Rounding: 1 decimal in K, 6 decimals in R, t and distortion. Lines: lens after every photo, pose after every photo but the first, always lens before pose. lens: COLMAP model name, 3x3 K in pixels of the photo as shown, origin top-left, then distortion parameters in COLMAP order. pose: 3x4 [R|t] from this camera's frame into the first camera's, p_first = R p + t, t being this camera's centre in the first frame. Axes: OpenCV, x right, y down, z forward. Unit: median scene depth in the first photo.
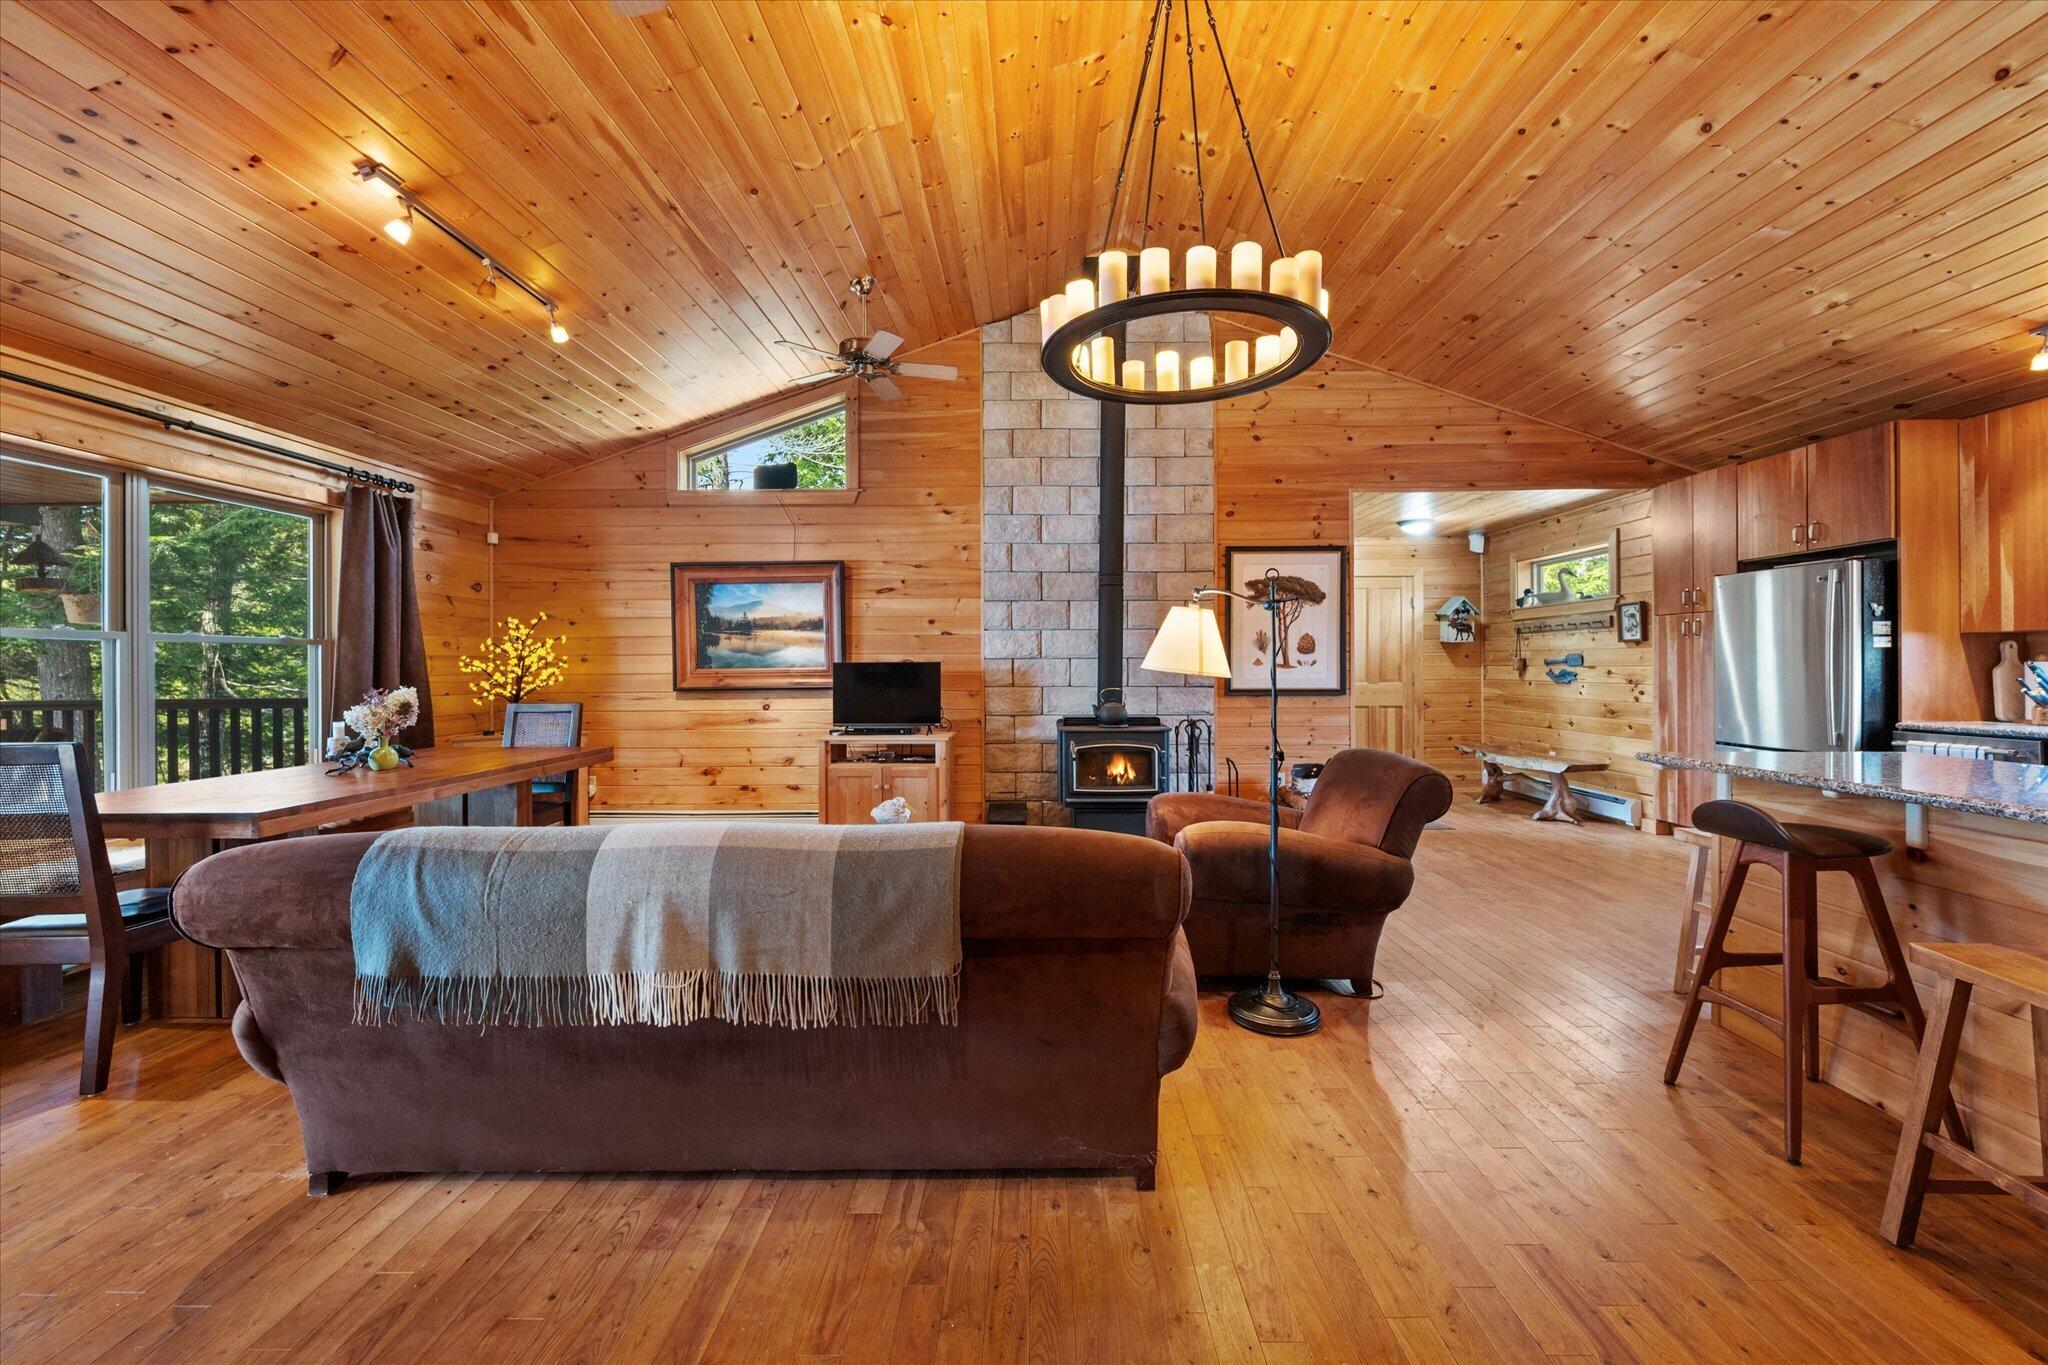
lens RADIAL K [[811.2, 0, 1030.3], [0, 811.2, 665.3], [0, 0, 1]] dist [0.000193, -0.000006]
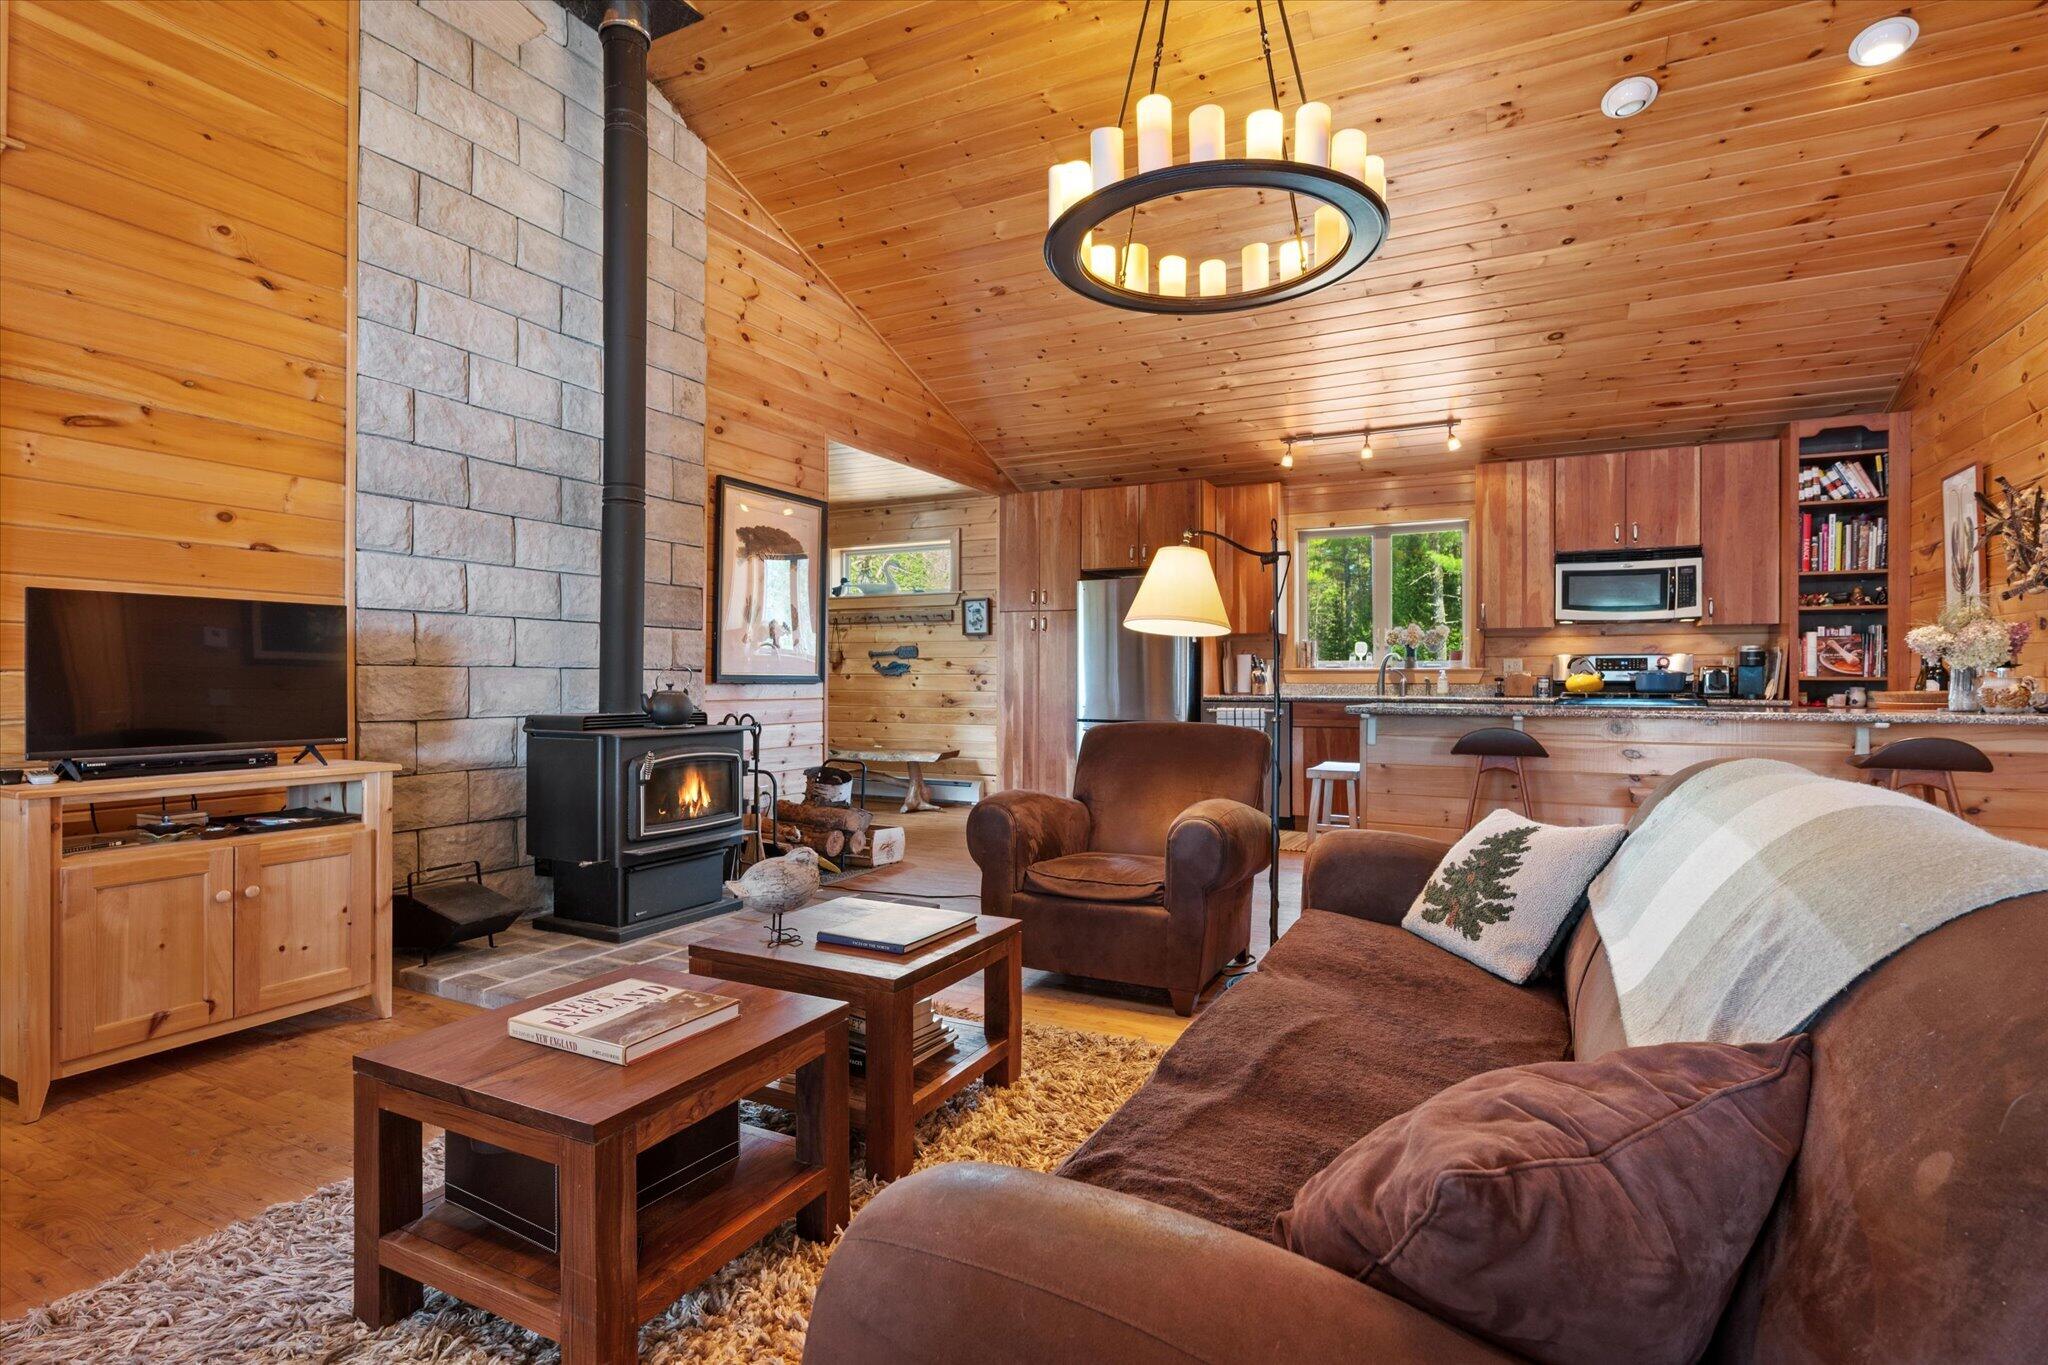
lens RADIAL K [[986.3, 0, 1032.1], [0, 986.3, 675.2], [0, 0, 1]] dist [0.000140, -0.000176]
pose [[0.441865, 0.009601, 0.897030, -0.412179], [-0.005597, 0.999953, -0.007945, 0.035283], [-0.897064, -0.001509, 0.441898, 0.364922]]
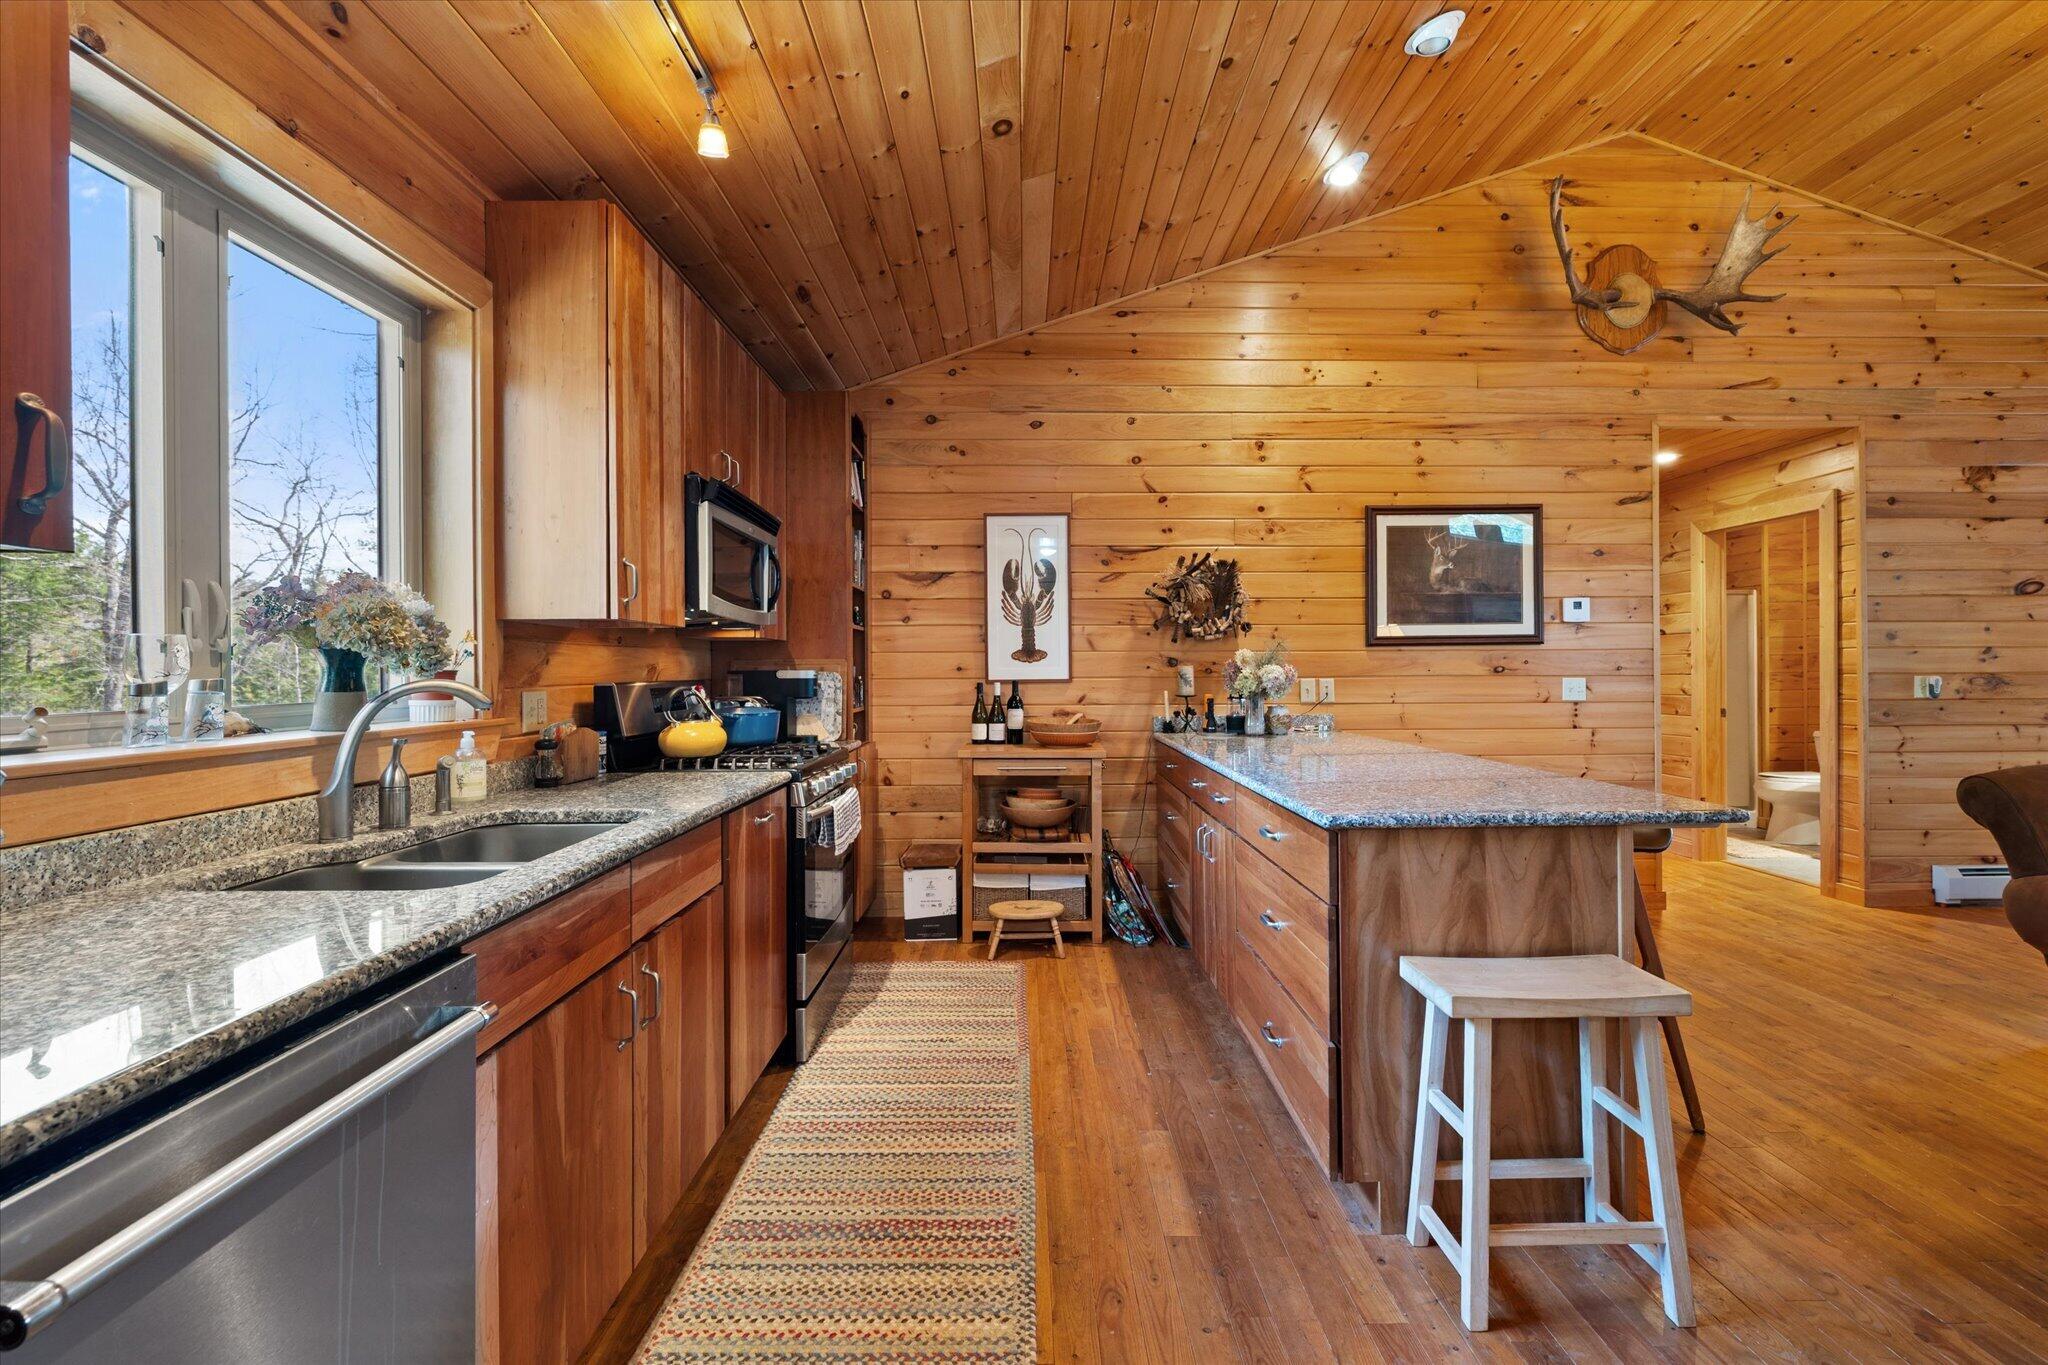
lens RADIAL K [[873.5, 0, 1034.9], [0, 873.5, 667.9], [0, 0, 1]] dist [-0.002042, -0.000225]
pose [[-0.999622, 0.013008, -0.024211, 0.632949], [0.013078, 0.999911, -0.002764, -0.003478], [0.024172, -0.003080, -0.999703, 0.799916]]
